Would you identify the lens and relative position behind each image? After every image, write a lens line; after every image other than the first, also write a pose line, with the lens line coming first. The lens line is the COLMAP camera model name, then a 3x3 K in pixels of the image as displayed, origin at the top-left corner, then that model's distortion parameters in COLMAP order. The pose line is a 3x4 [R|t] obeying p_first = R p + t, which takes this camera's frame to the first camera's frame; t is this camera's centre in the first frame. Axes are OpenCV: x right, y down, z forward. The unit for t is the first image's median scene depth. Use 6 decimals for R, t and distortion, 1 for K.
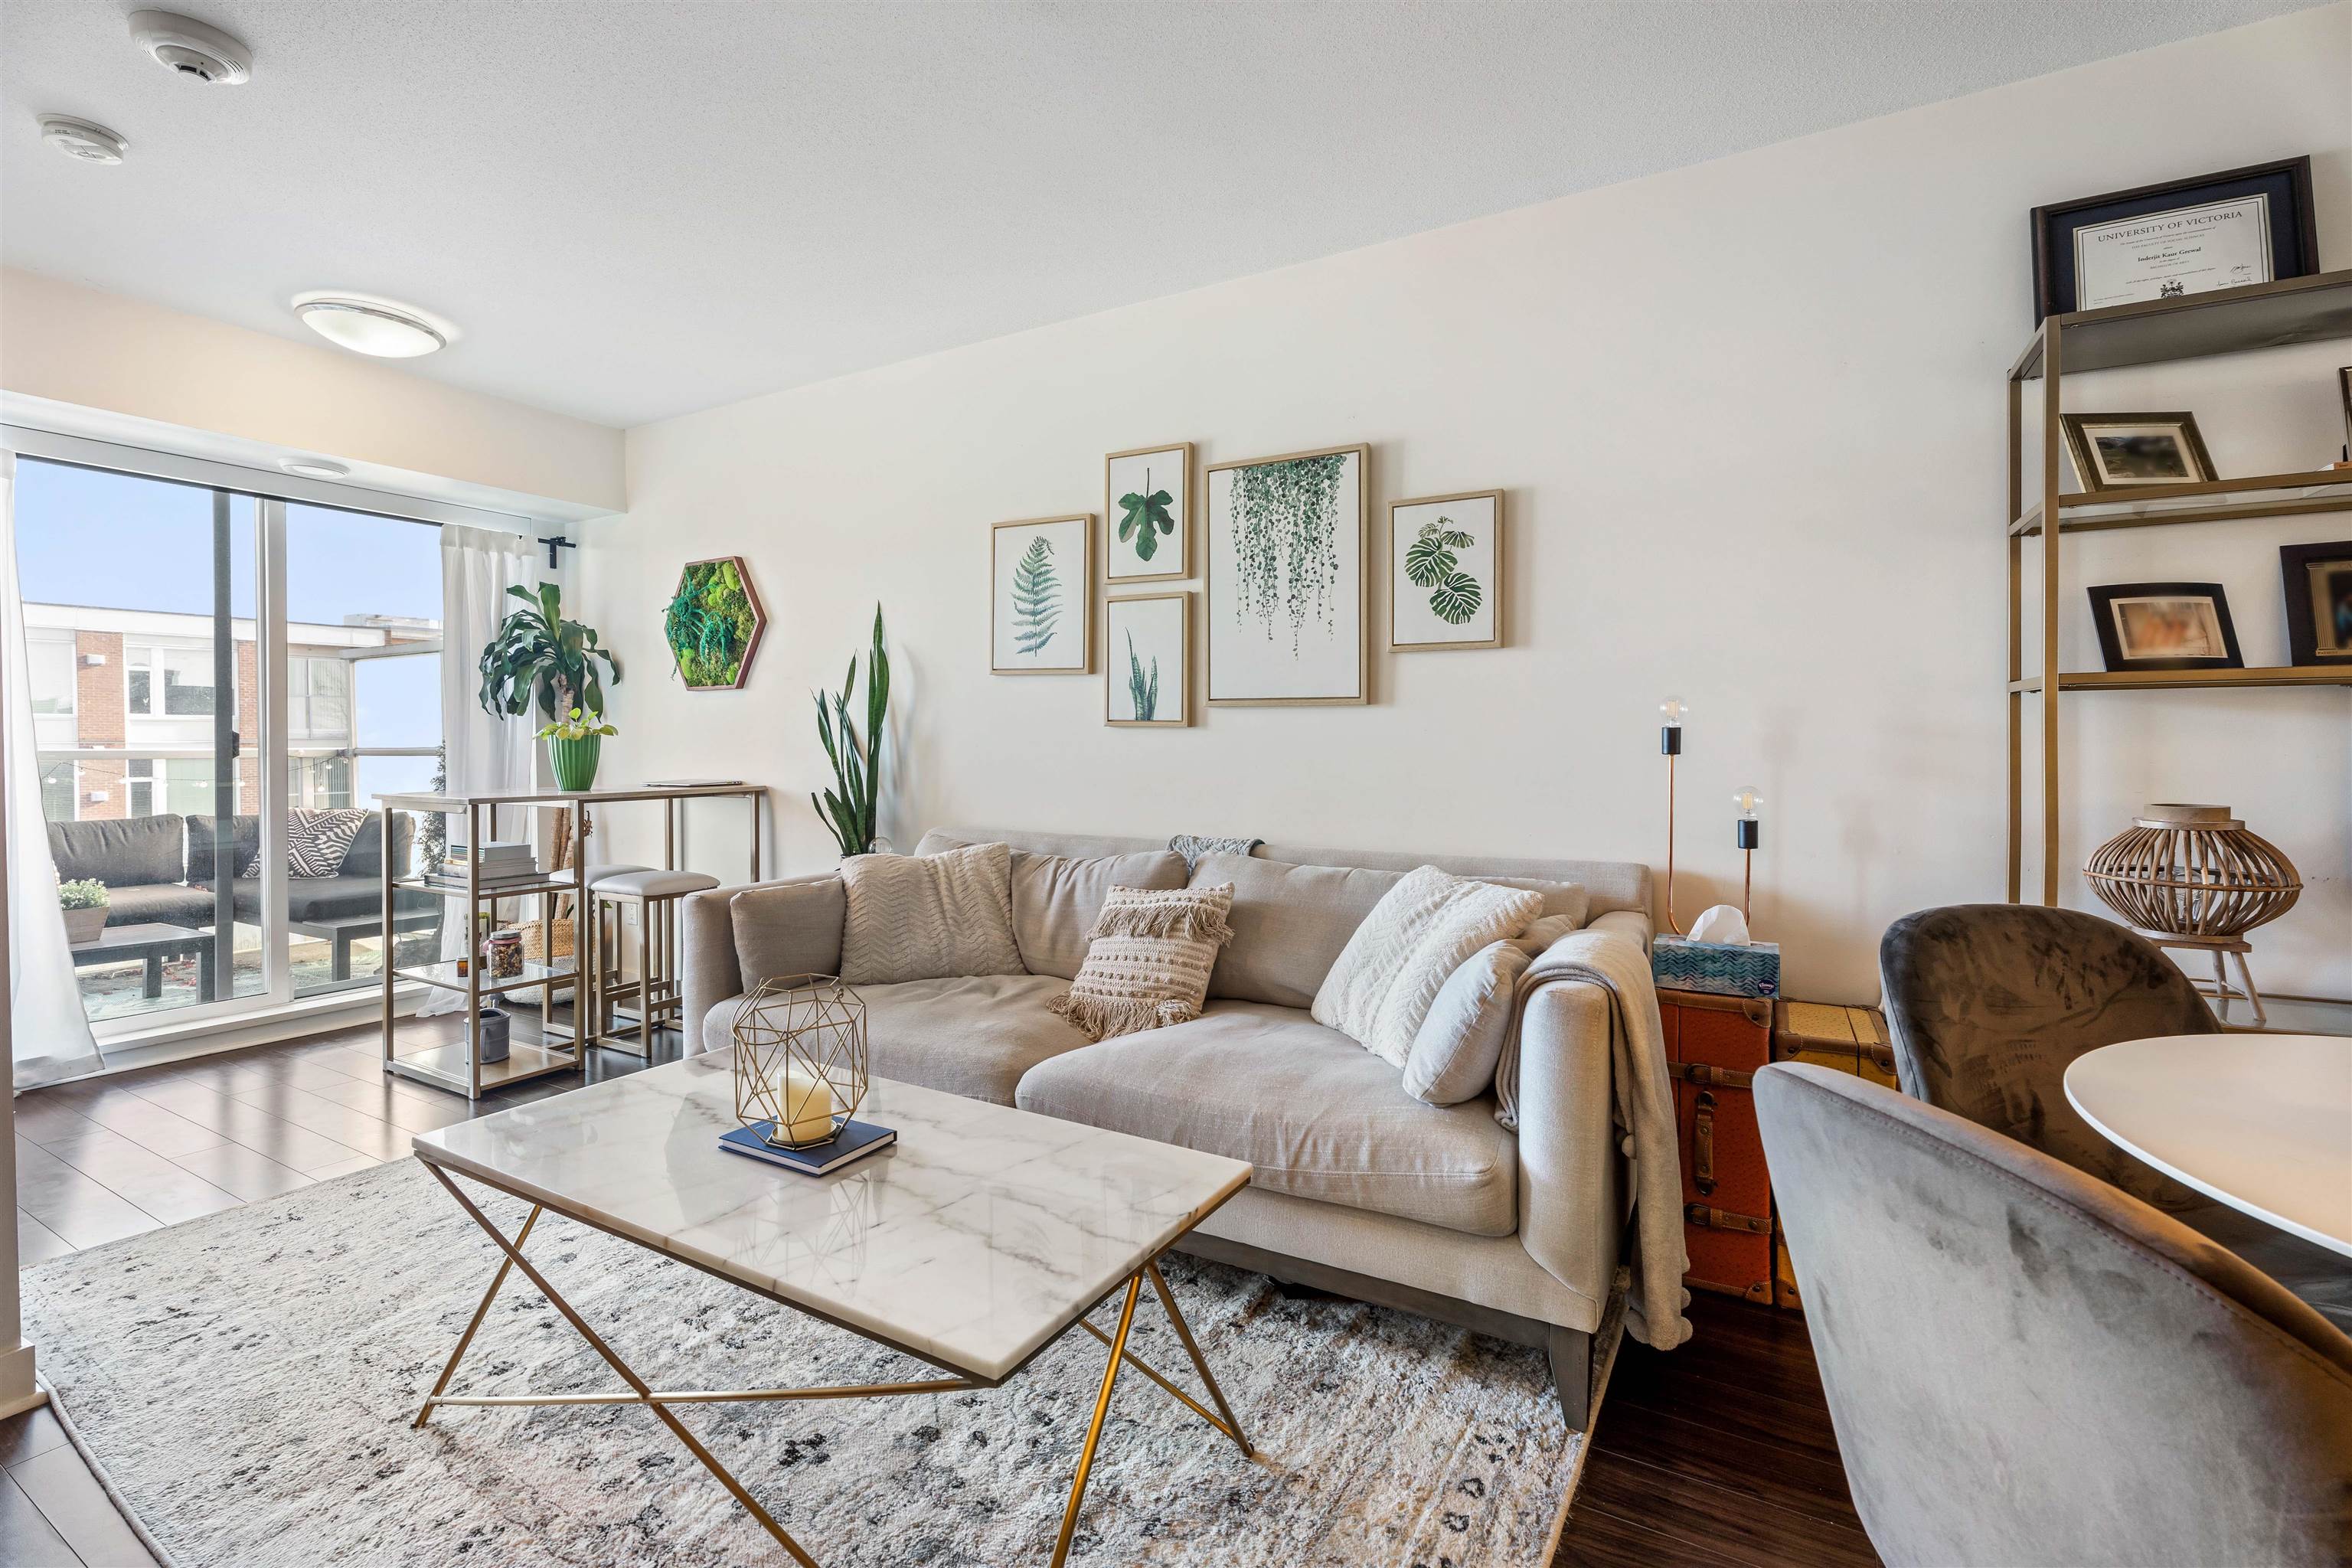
lens RADIAL K [[1046.4, 0, 1175.4], [0, 1046.4, 752.0], [0, 0, 1]] dist [0.000079, 0.000384]
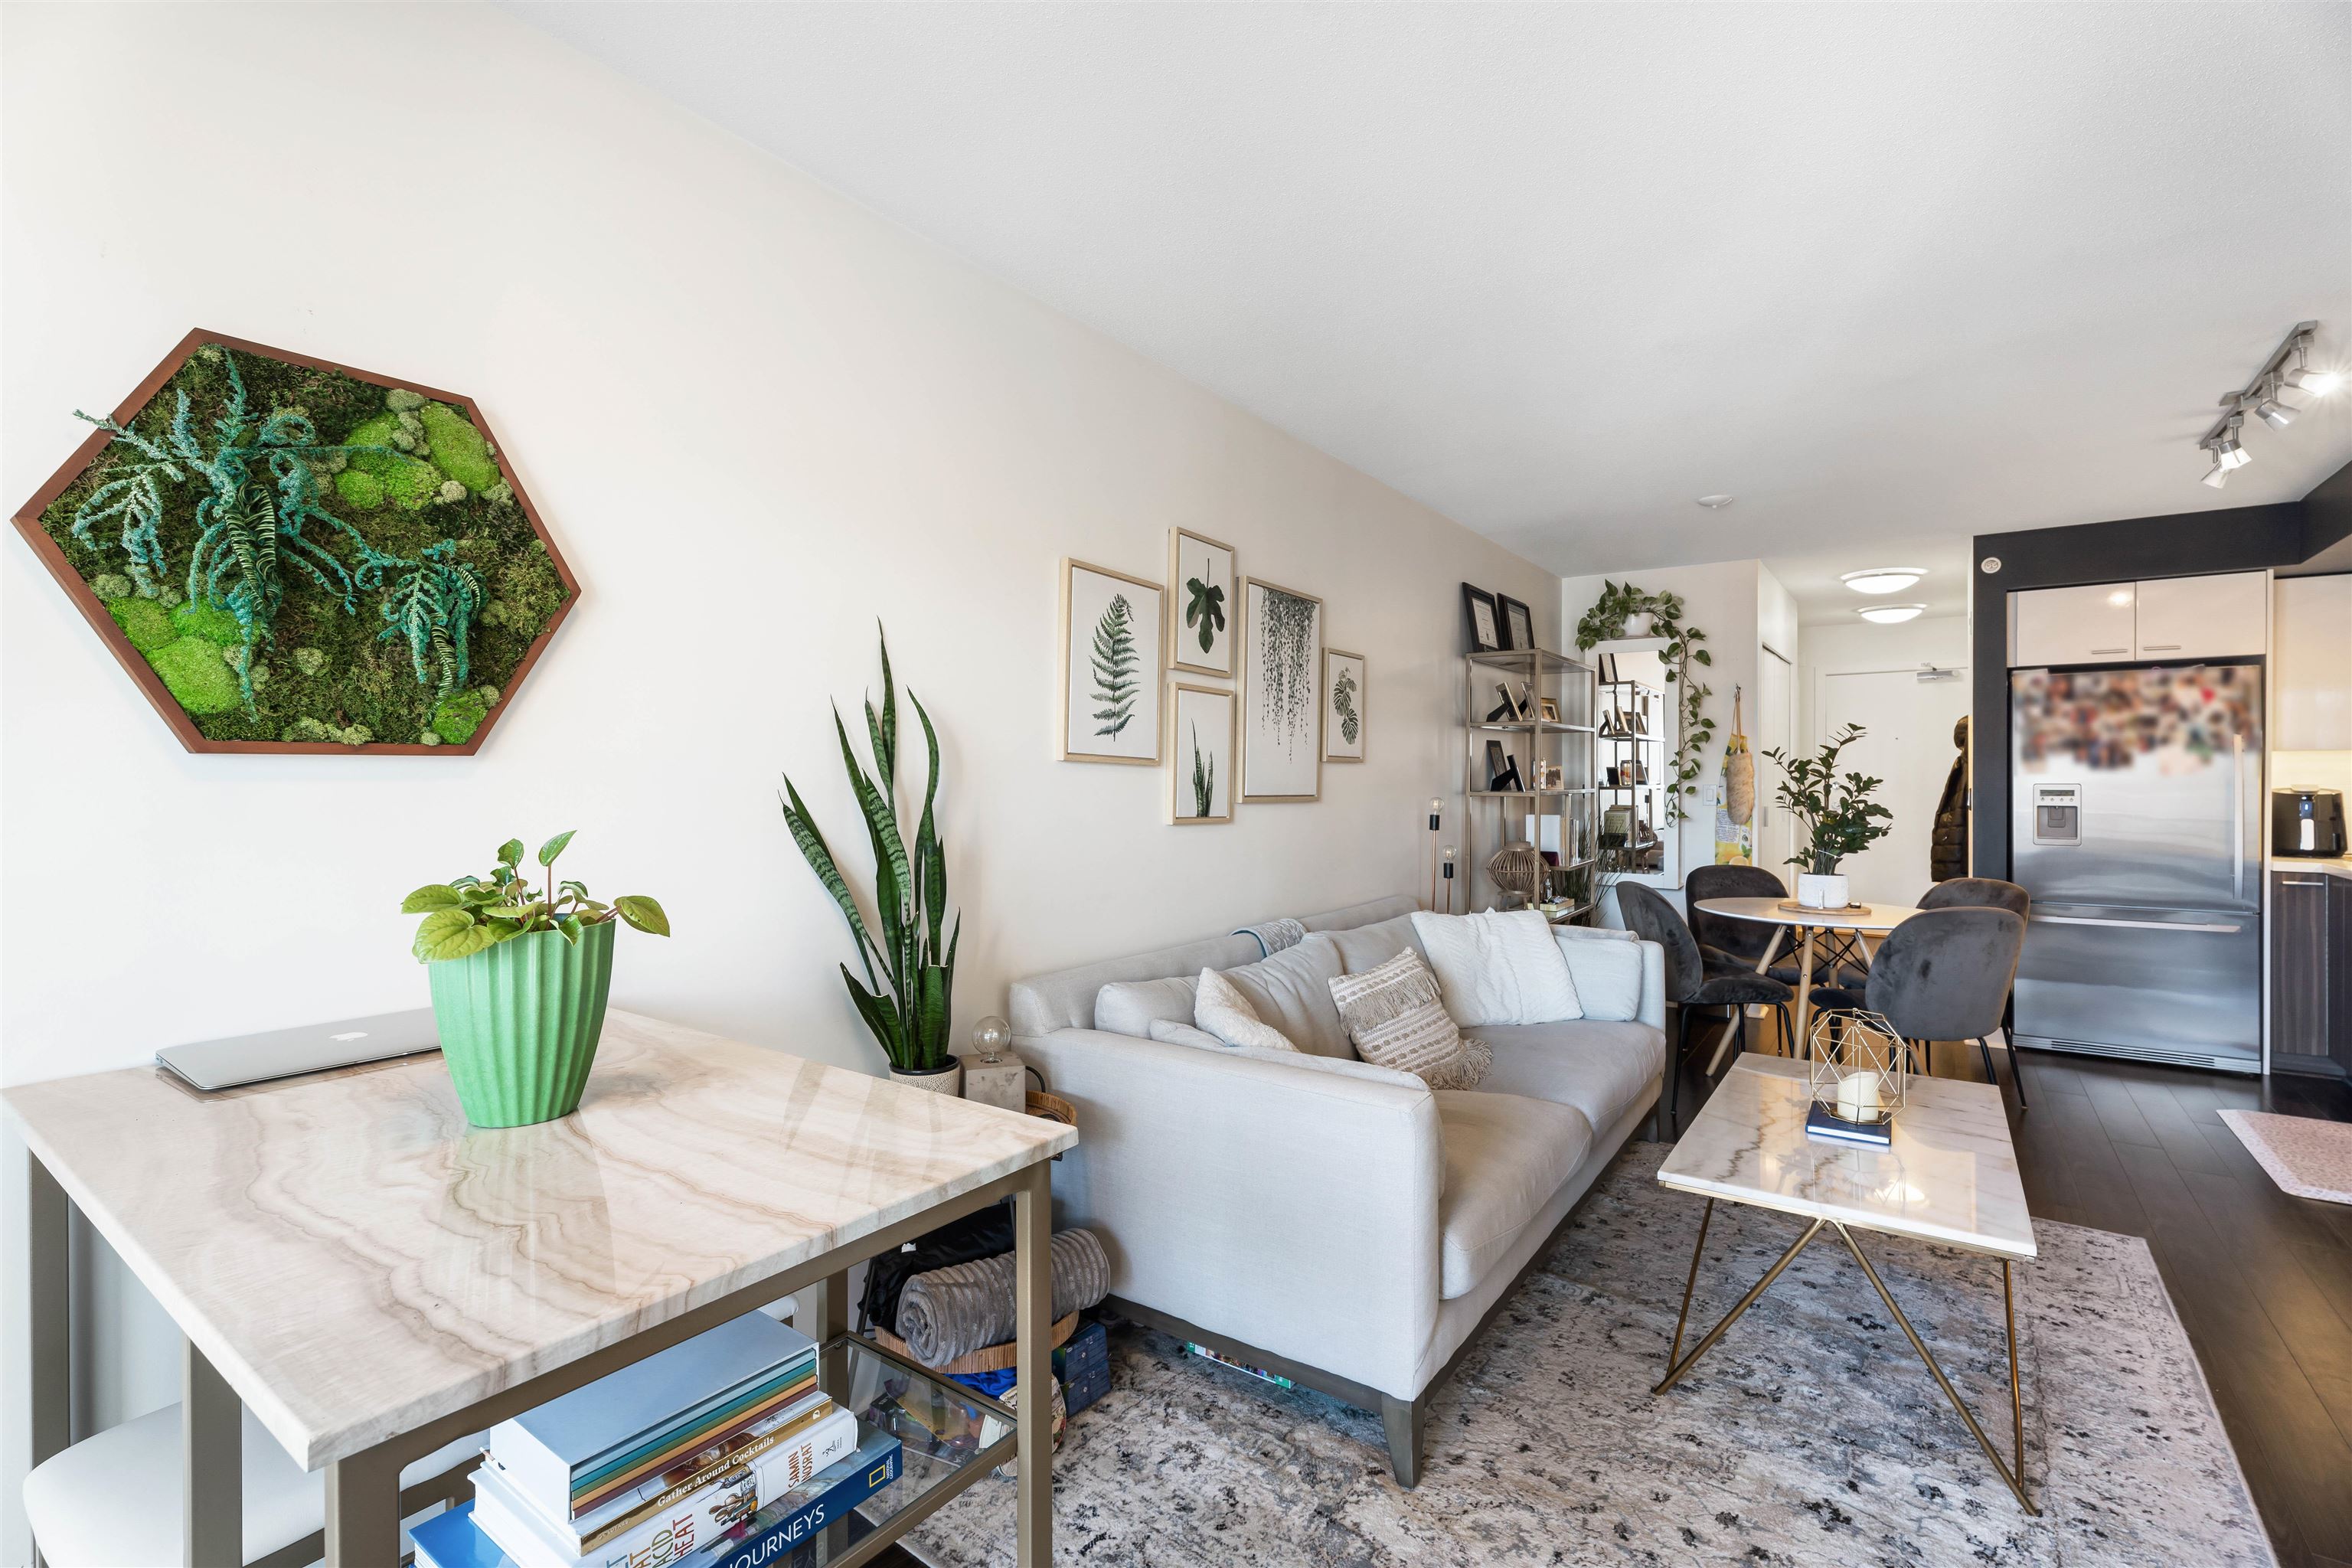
lens RADIAL K [[1042.3, 0, 1176.0], [0, 1042.3, 784.0], [0, 0, 1]] dist [0.000744, -0.000583]
pose [[0.100333, -0.001794, 0.994952, -0.991989], [0.013852, 0.999904, 0.000406, -0.061614], [-0.994858, 0.013741, 0.100348, 0.931229]]
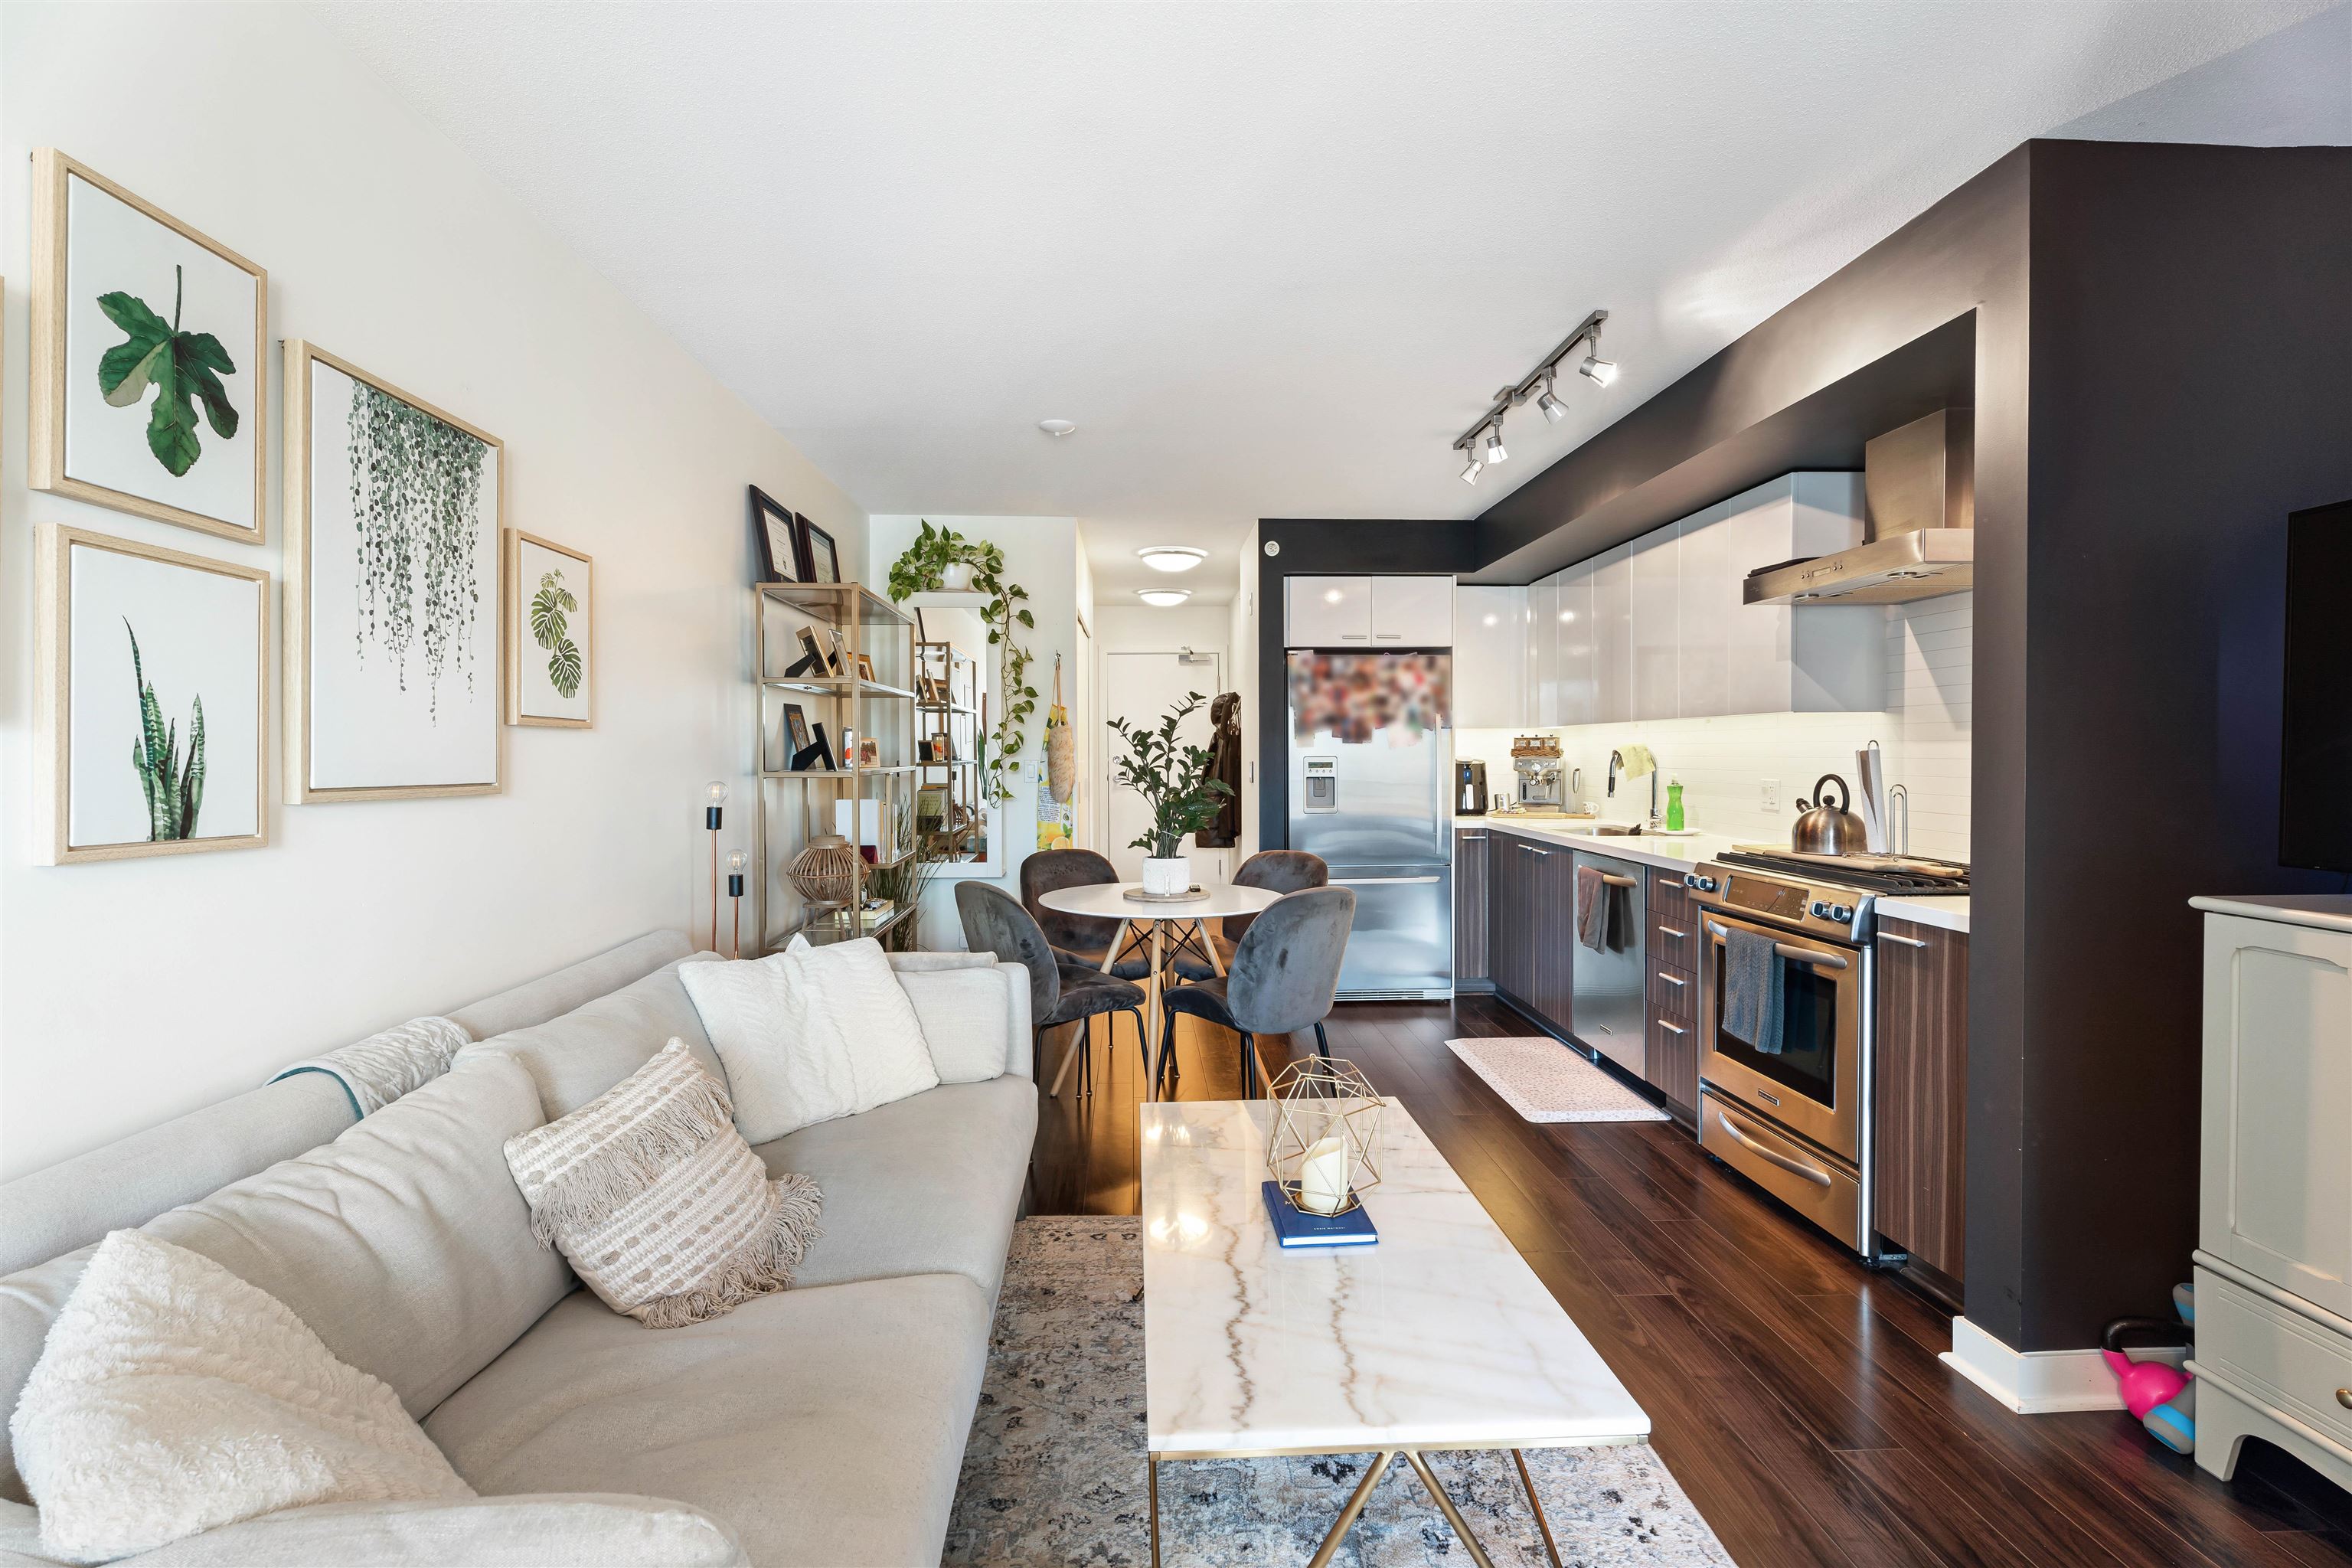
lens RADIAL K [[1041.3, 0, 1174.6], [0, 1041.3, 772.3], [0, 0, 1]] dist [0.002628, 0.000096]
pose [[-0.535422, -0.009679, 0.844529, -0.618999], [0.018368, 0.999564, 0.023101, -0.060982], [-0.844385, 0.027881, -0.535011, 0.883303]]
